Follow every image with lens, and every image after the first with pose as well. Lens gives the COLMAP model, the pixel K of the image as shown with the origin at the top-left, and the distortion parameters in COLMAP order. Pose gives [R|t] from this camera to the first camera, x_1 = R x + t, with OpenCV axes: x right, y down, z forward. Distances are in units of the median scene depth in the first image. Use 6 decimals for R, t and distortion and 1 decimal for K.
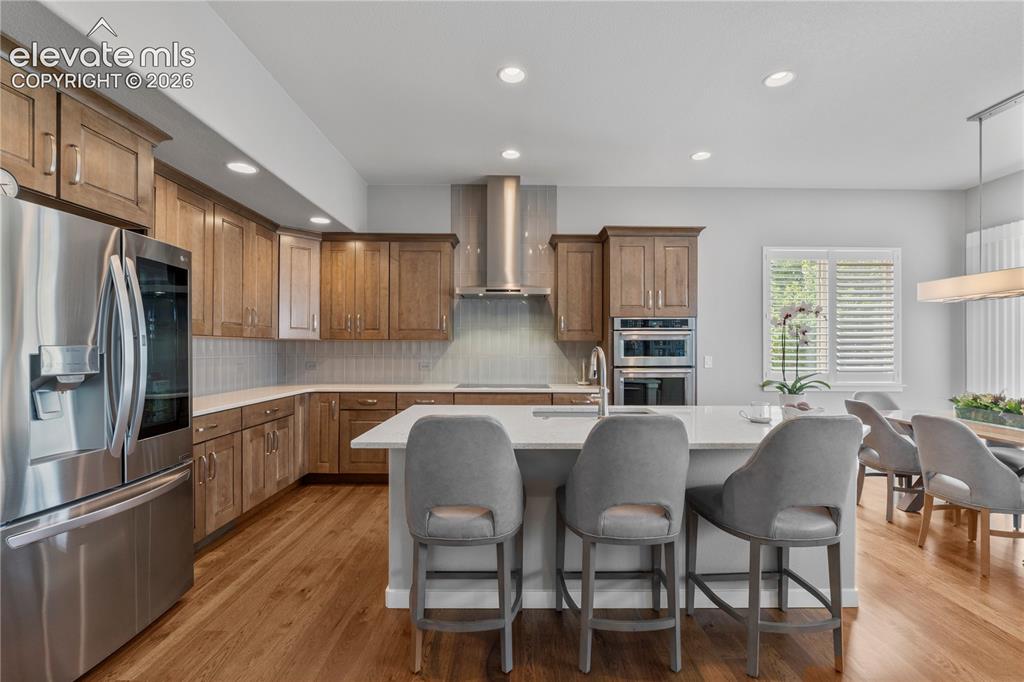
lens RADIAL K [[441.4, 0, 517.3], [0, 441.4, 345.9], [0, 0, 1]] dist [0.001331, 0.000038]
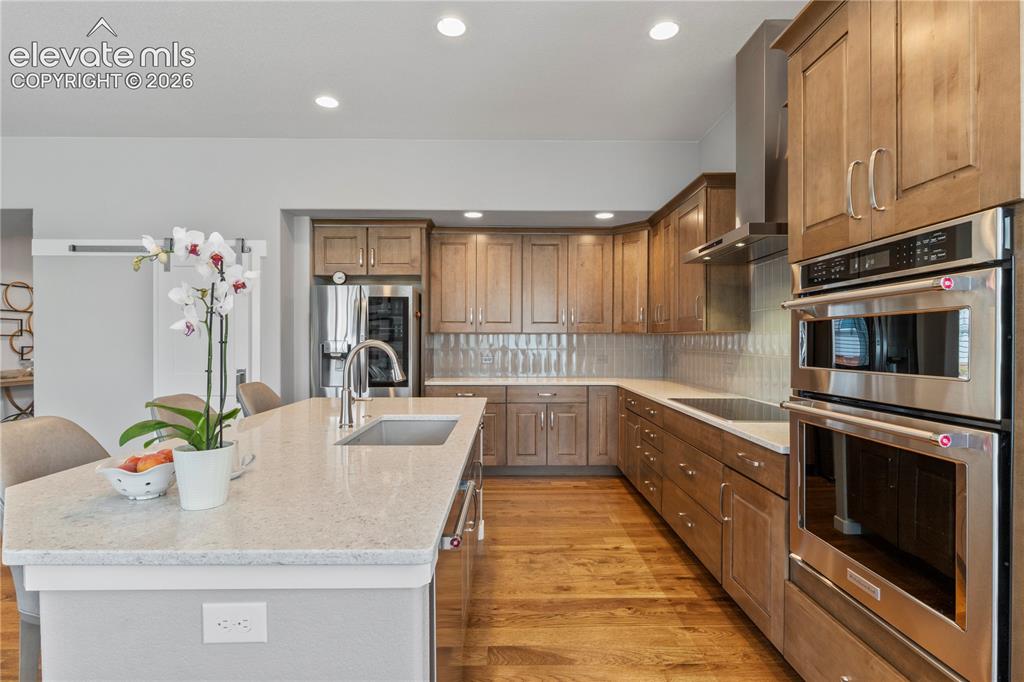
lens RADIAL K [[488.6, 0, 516.0], [0, 488.6, 342.6], [0, 0, 1]] dist [0.003348, 0.000188]
pose [[0.007516, -0.000035, -0.999972, 0.691025], [0.011282, 0.999936, 0.000050, 0.002141], [0.999908, -0.011282, 0.007516, 0.803552]]
